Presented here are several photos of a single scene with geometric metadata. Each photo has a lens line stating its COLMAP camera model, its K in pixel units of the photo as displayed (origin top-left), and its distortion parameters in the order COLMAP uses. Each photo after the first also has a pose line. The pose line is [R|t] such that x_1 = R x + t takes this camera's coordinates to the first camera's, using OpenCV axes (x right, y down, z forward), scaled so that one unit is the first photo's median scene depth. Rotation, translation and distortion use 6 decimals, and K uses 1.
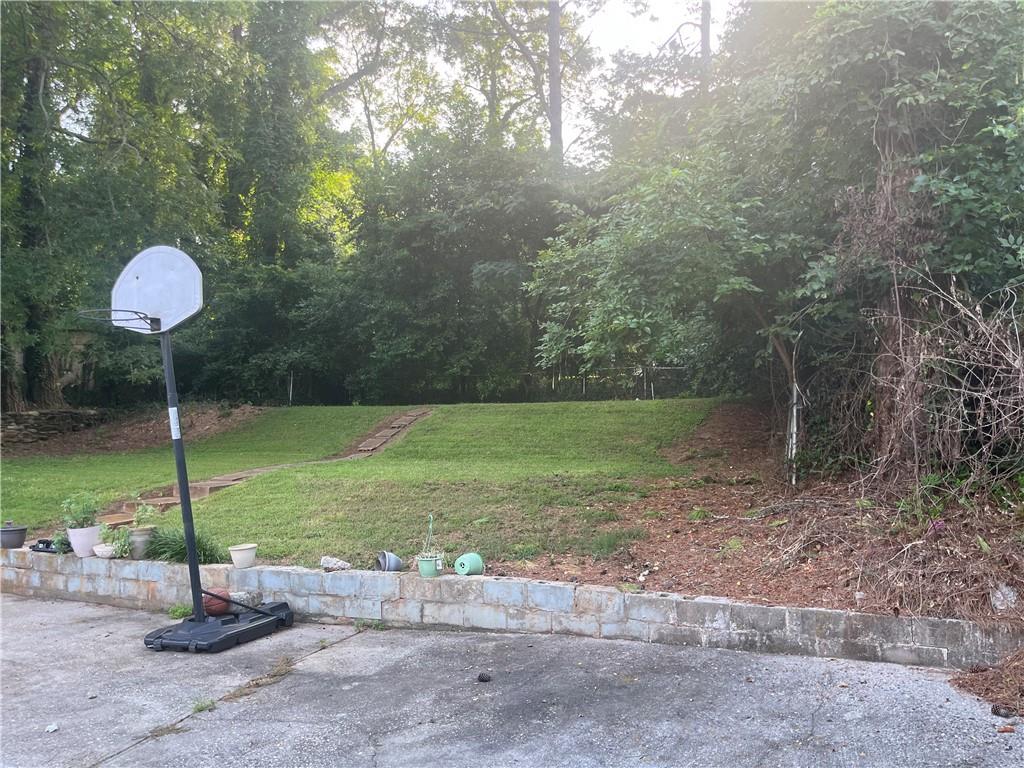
lens RADIAL K [[764.7, 0, 512.0], [0, 764.7, 384.0], [0, 0, 1]] dist [0.071669, -0.096136]
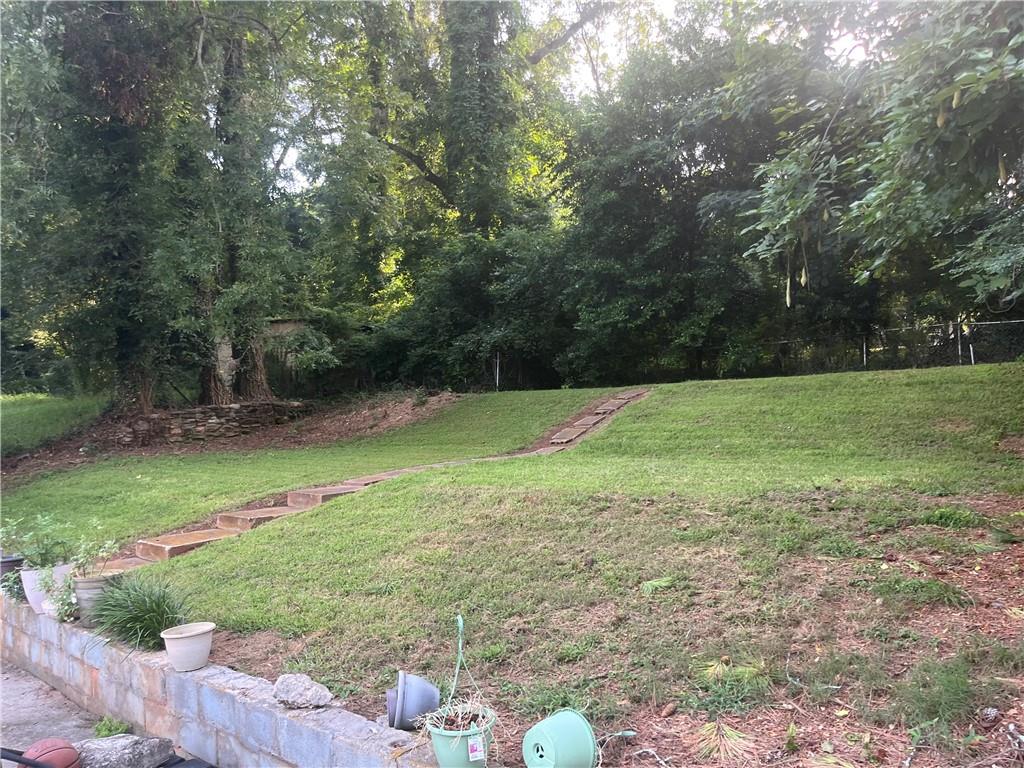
lens RADIAL K [[764.7, 0, 512.0], [0, 764.7, 384.0], [0, 0, 1]] dist [0.071669, -0.096136]
pose [[0.944119, -0.032161, -0.328033, 0.019580], [0.036551, 0.999306, 0.007223, 0.016513], [0.327573, -0.018809, 0.944639, 0.218935]]
